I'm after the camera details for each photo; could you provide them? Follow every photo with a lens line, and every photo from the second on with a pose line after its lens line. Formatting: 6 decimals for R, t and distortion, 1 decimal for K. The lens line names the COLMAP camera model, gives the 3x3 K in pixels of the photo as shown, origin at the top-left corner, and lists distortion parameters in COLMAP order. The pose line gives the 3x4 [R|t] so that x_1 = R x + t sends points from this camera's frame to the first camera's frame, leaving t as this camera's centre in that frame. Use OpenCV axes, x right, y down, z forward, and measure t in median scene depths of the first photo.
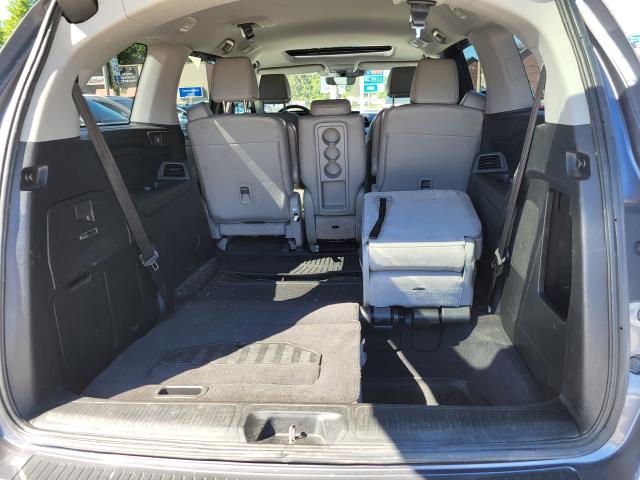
lens RADIAL K [[496.8, 0, 318.6], [0, 496.8, 241.9], [0, 0, 1]] dist [0.039620, -0.026702]
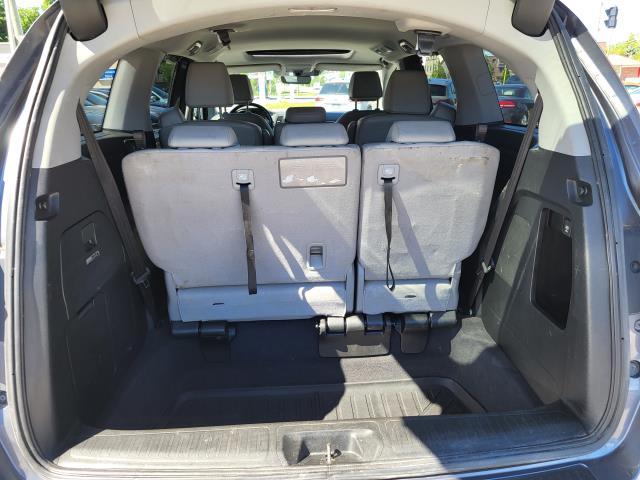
lens RADIAL K [[496.8, 0, 321.5], [0, 496.8, 237.9], [0, 0, 1]] dist [0.039620, -0.026702]
pose [[0.989200, -0.021376, 0.145004, -0.195985], [0.018973, 0.999659, 0.017936, -0.075599], [-0.145338, -0.014991, 0.989269, -0.017116]]
